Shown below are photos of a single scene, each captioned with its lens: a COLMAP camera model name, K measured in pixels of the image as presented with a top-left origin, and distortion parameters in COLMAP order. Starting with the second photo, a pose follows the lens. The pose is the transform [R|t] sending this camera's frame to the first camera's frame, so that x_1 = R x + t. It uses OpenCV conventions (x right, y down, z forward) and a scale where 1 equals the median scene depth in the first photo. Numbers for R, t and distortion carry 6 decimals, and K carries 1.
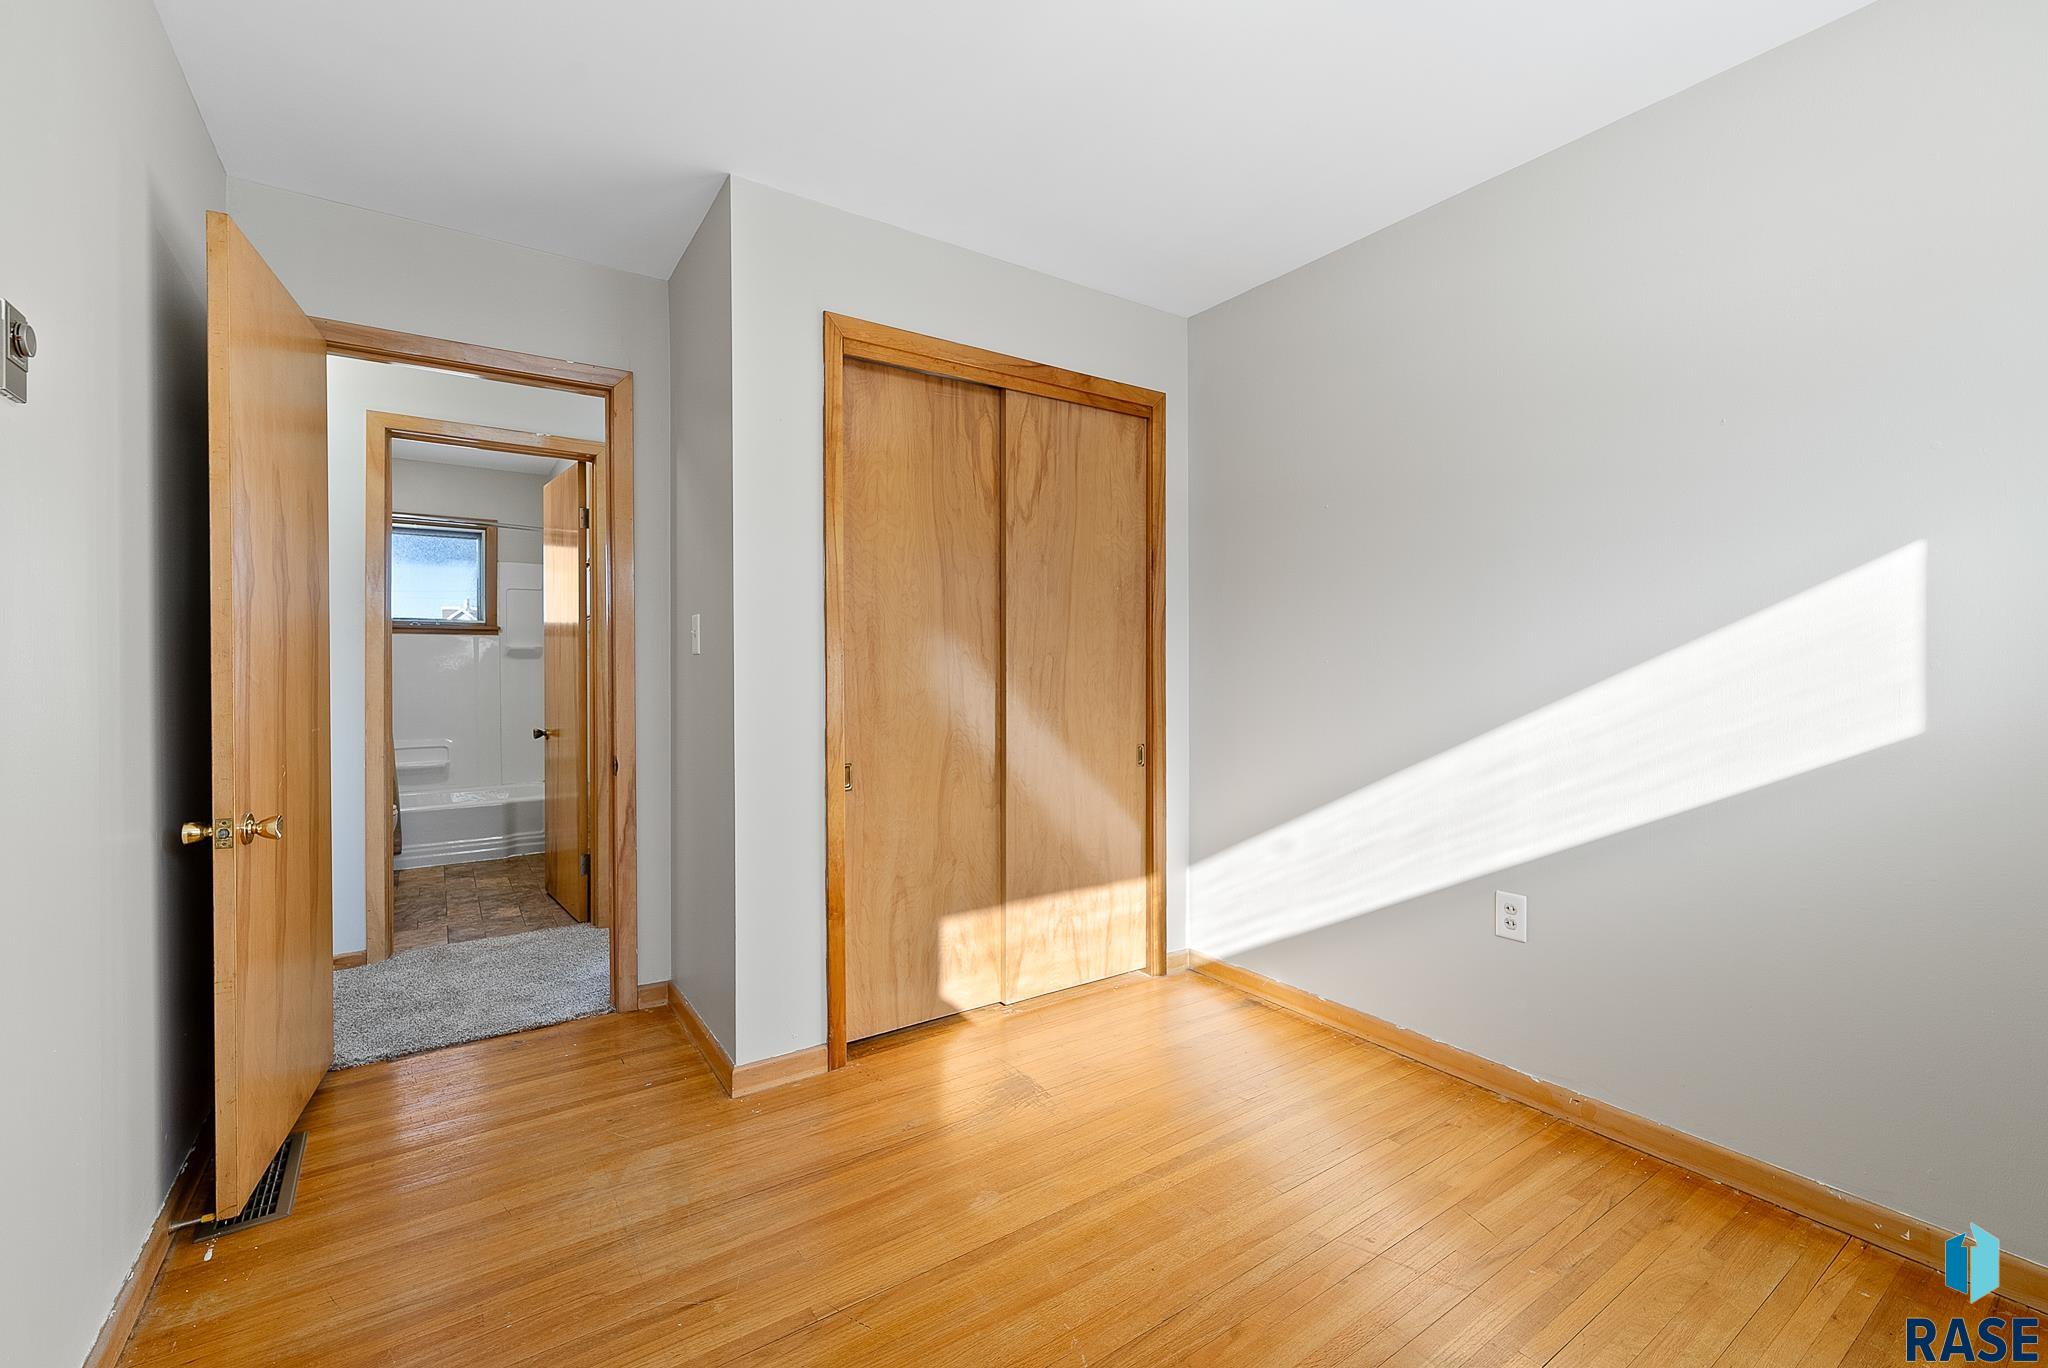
lens RADIAL K [[845.6, 0, 1022.4], [0, 845.6, 673.5], [0, 0, 1]] dist [-0.000707, -0.000208]
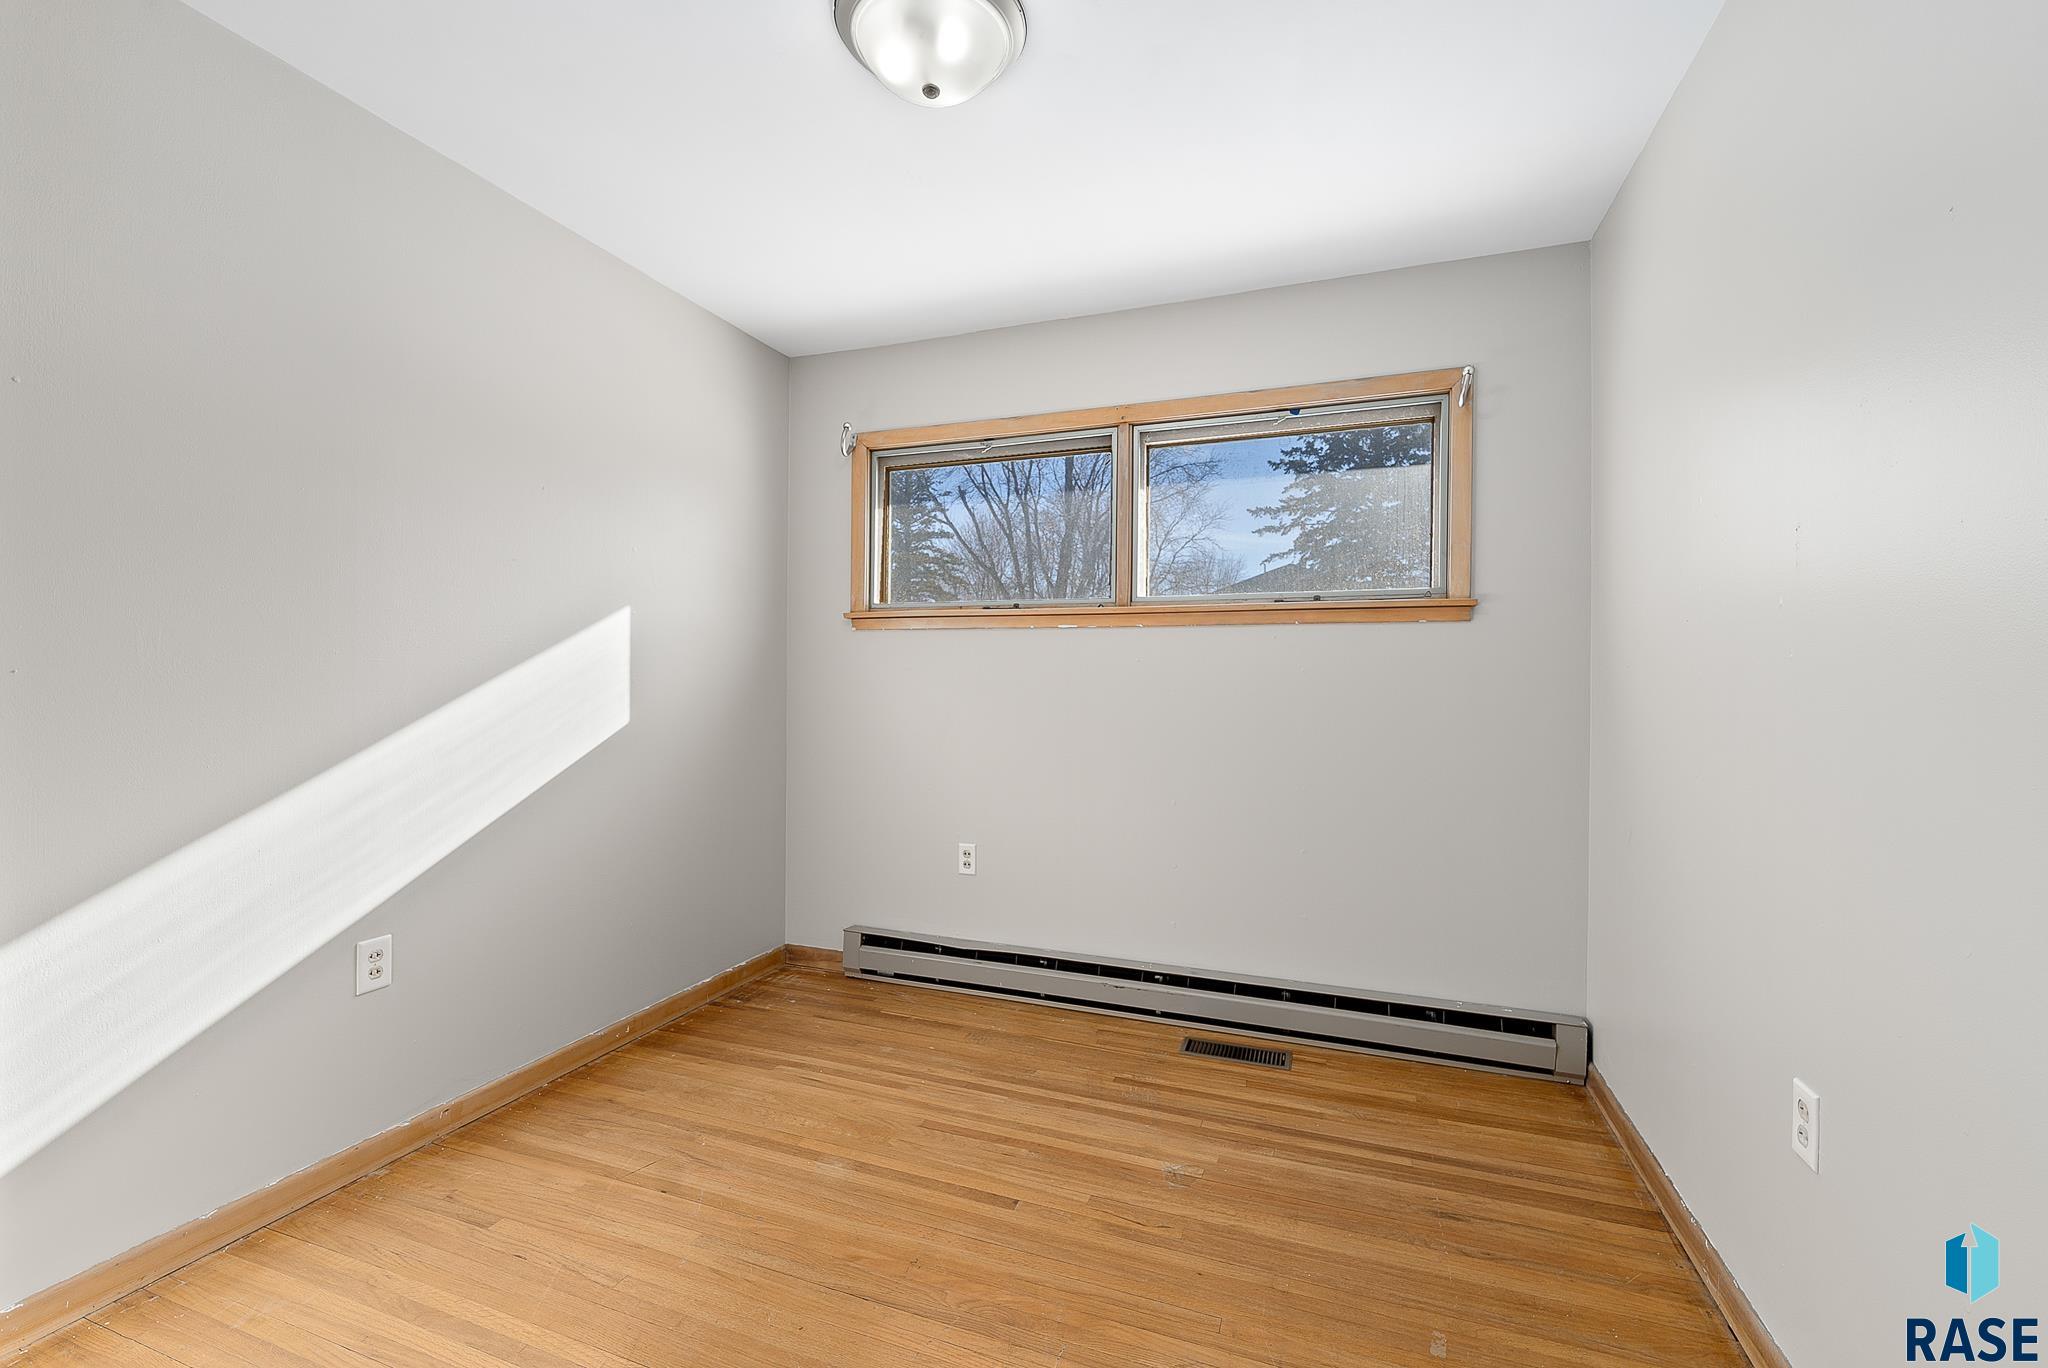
lens RADIAL K [[879.4, 0, 1007.6], [0, 879.4, 675.7], [0, 0, 1]] dist [0.010709, -0.000370]
pose [[-0.566363, 0.002540, 0.824152, -0.633726], [0.001034, 0.999997, -0.002371, -0.014821], [-0.824155, -0.000490, -0.566364, 1.095354]]
